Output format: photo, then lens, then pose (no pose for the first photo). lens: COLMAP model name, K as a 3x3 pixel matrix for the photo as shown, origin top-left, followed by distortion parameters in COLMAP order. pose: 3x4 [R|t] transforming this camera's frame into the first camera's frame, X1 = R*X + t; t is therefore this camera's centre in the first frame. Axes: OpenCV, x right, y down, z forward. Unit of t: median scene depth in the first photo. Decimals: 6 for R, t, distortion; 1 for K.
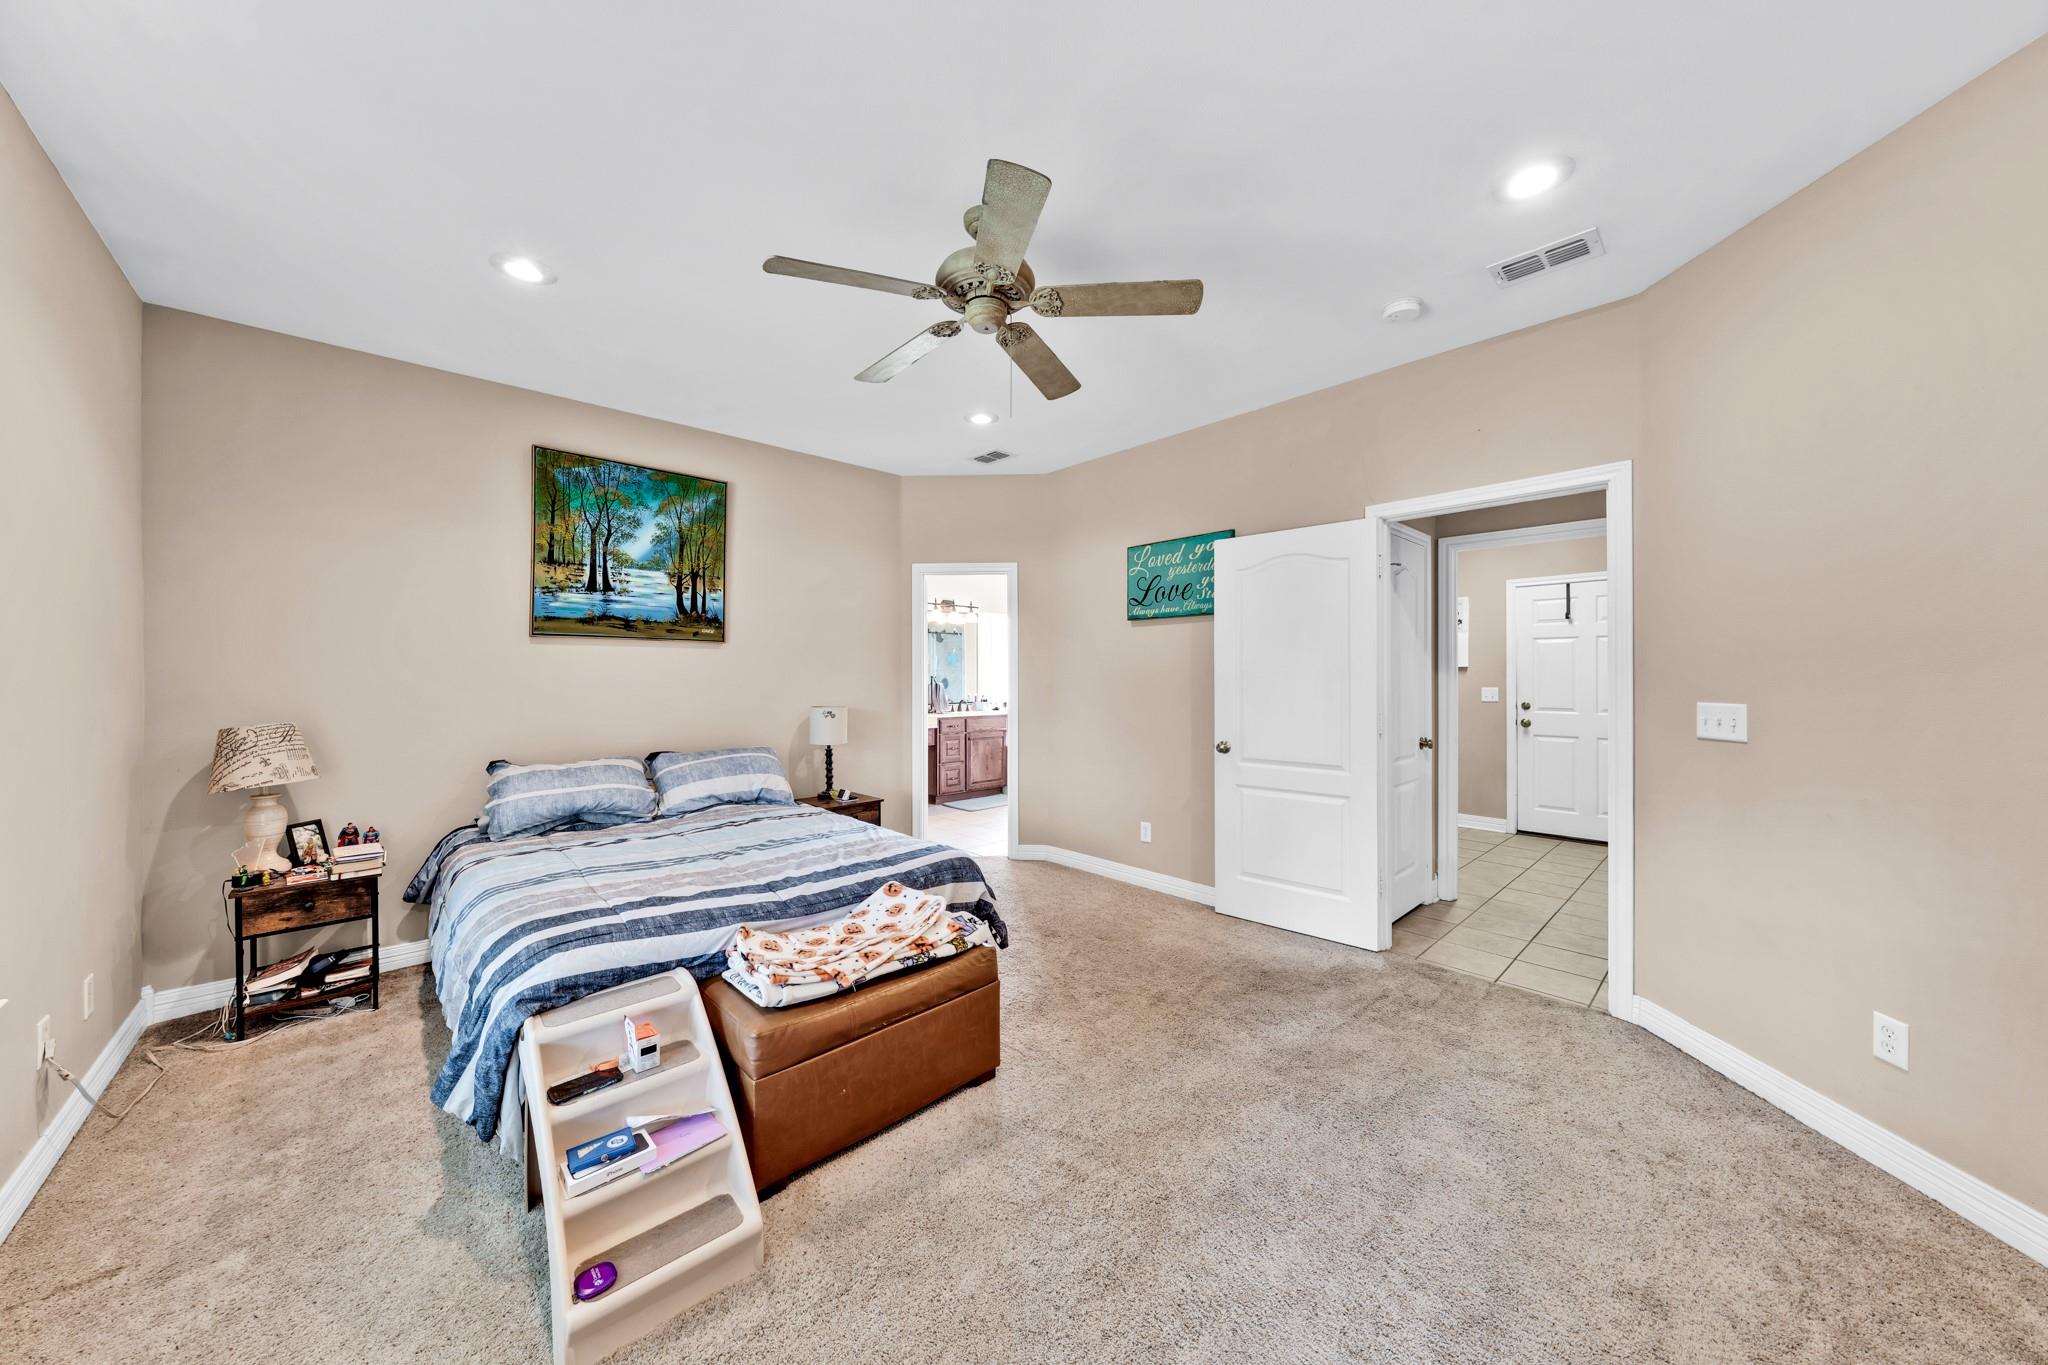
lens RADIAL K [[685.6, 0, 1013.8], [0, 685.6, 671.6], [0, 0, 1]] dist [-0.001963, 0.000027]
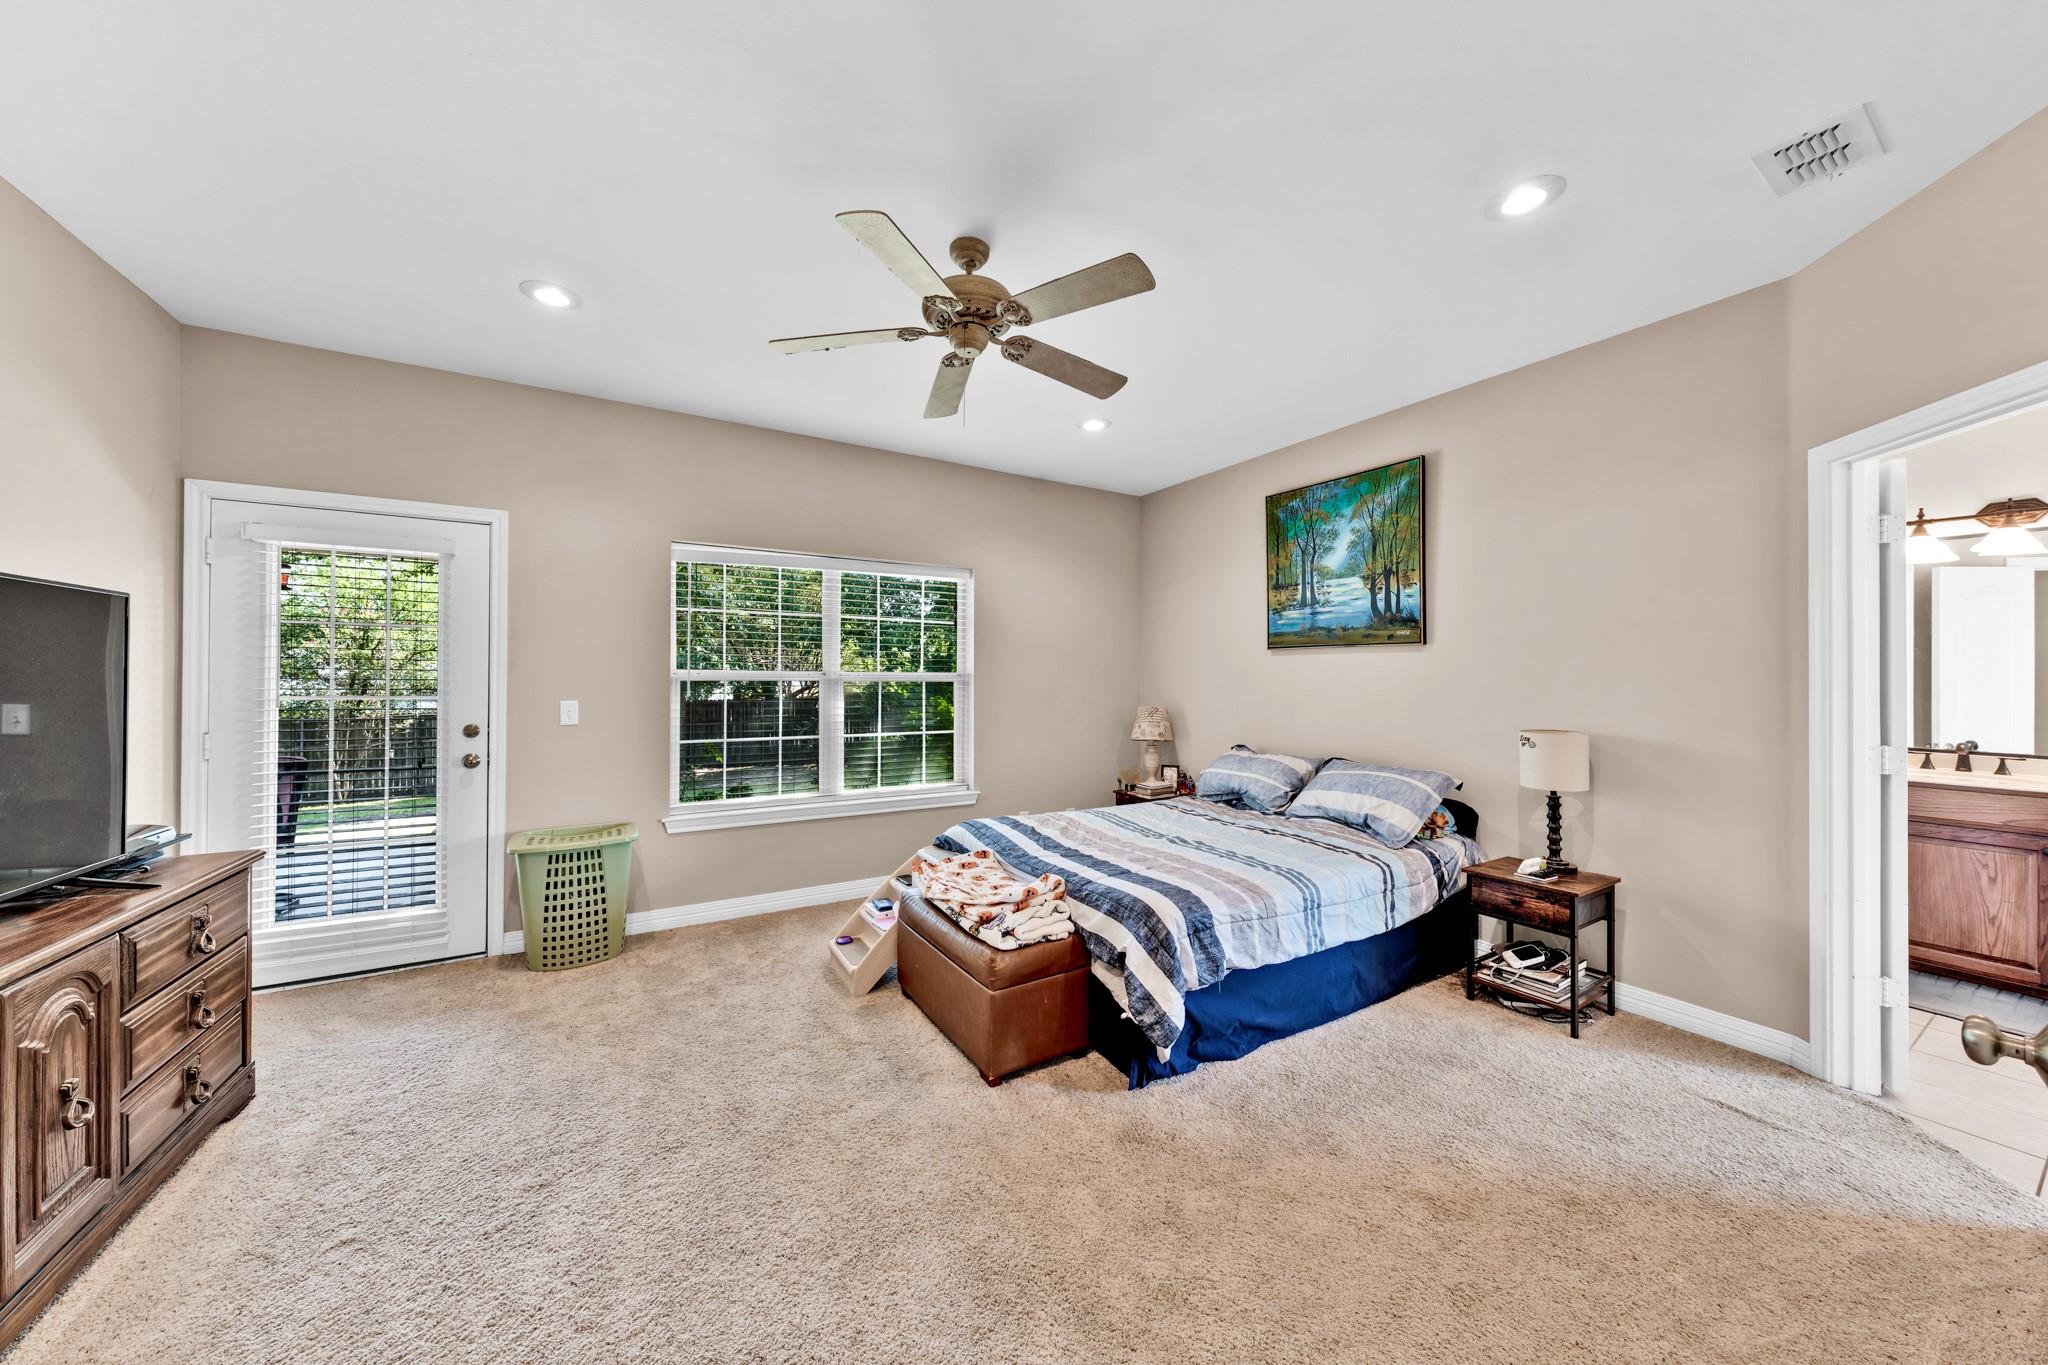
lens RADIAL K [[685.6, 0, 1012.9], [0, 685.6, 675.8], [0, 0, 1]] dist [-0.001963, 0.000027]
pose [[-0.209890, -0.003893, -0.977717, 0.549071], [-0.000292, 0.999992, -0.003919, 0.000441], [0.977725, -0.000538, -0.209890, 0.724615]]
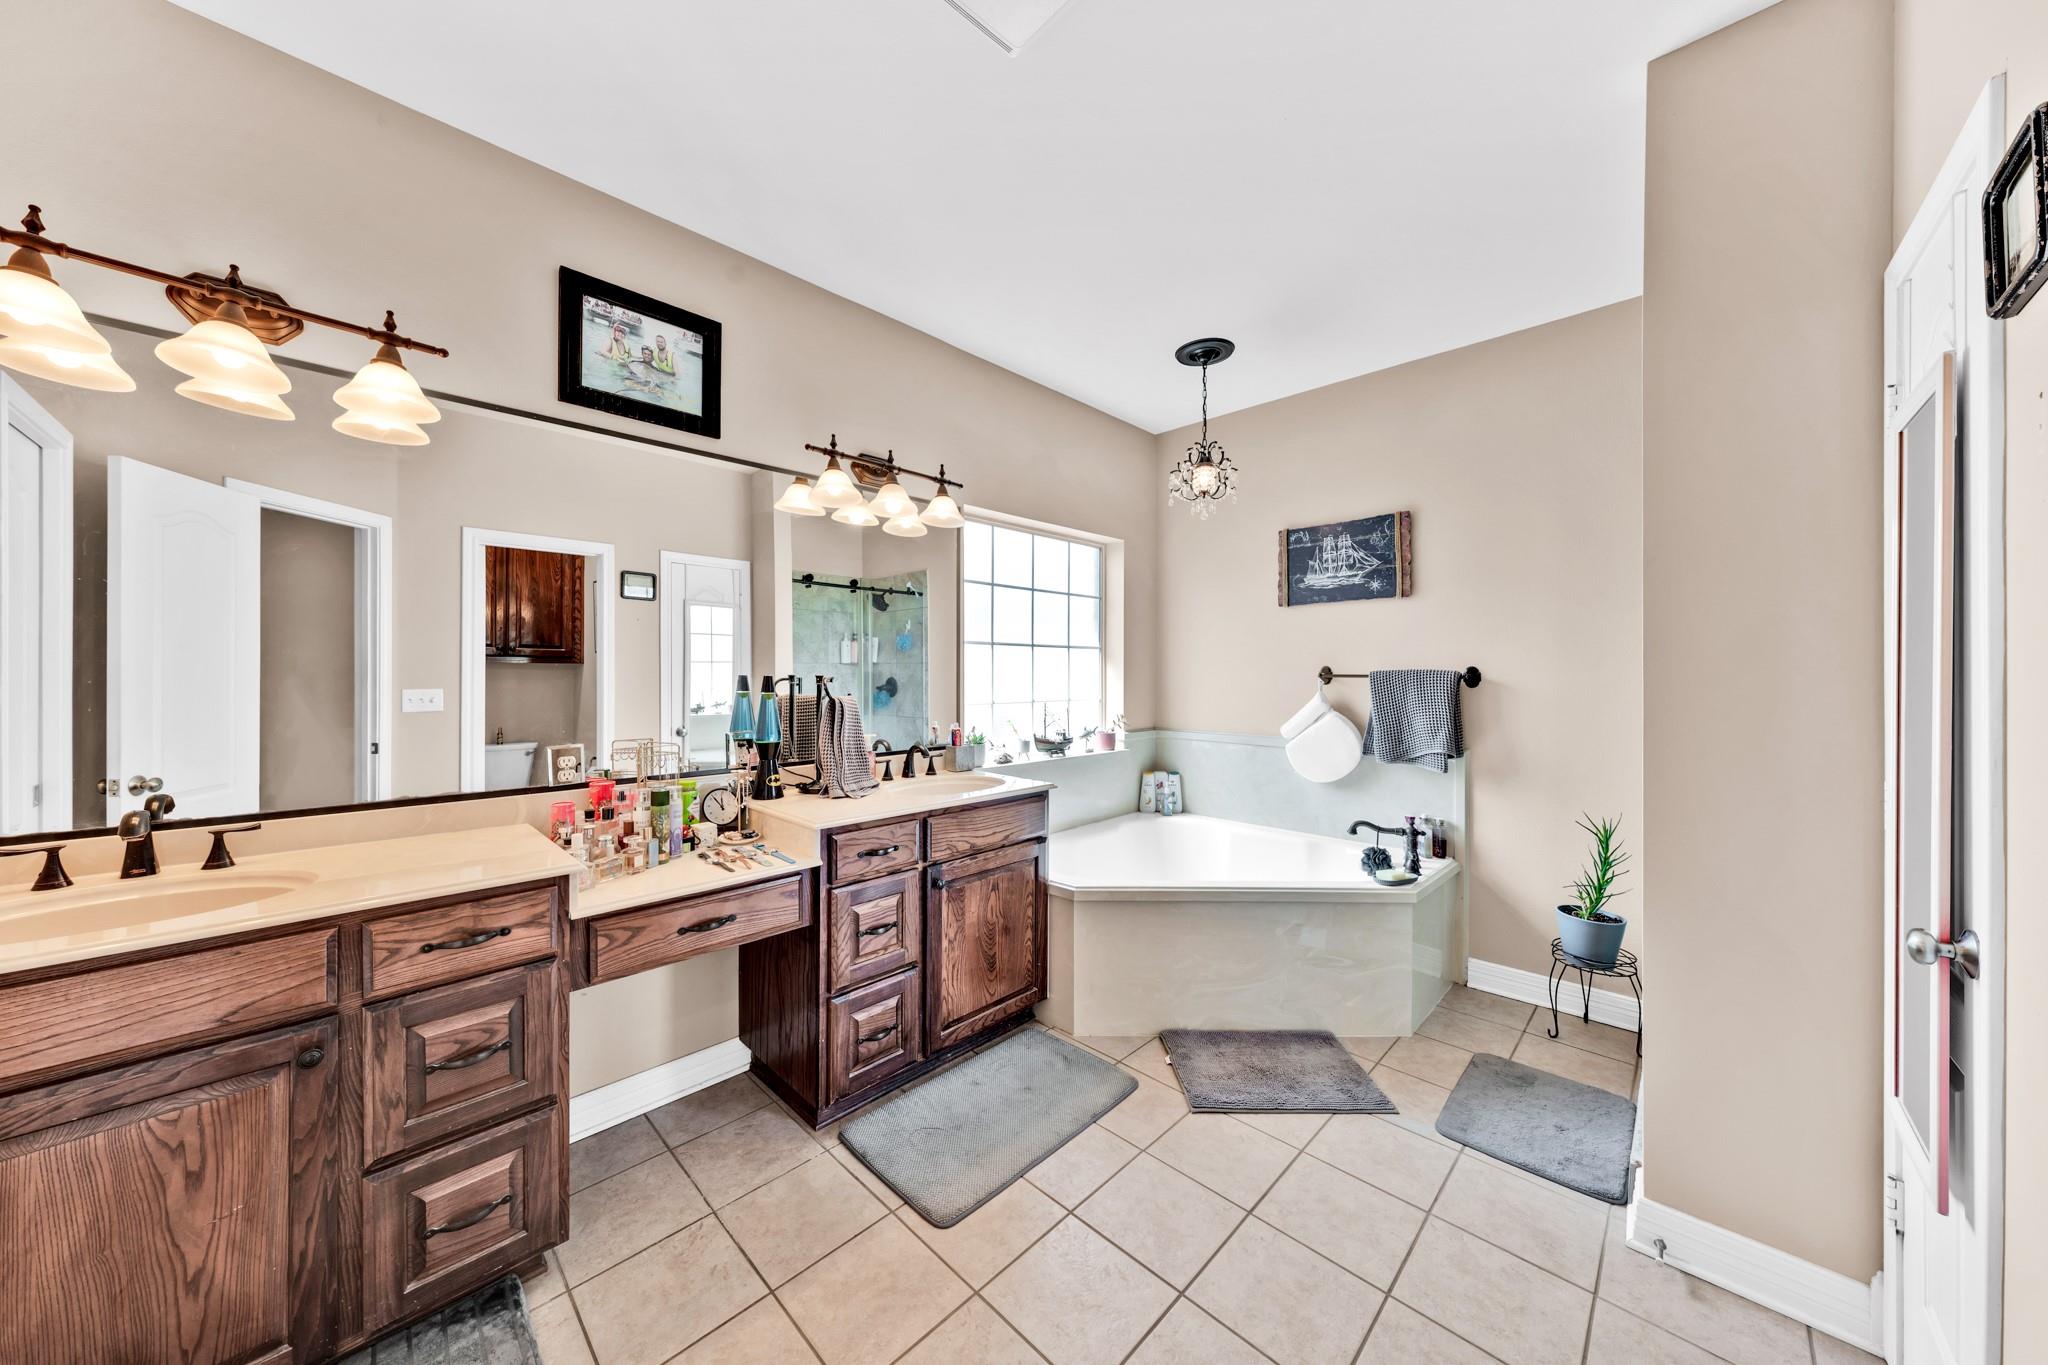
lens RADIAL K [[685.6, 0, 1015.6], [0, 685.6, 666.8], [0, 0, 1]] dist [-0.001963, 0.000027]
pose [[0.998876, 0.001763, 0.047363, -0.083732], [-0.001663, 0.999996, -0.002135, 0.003012], [-0.047367, 0.002054, 0.998875, 1.319137]]
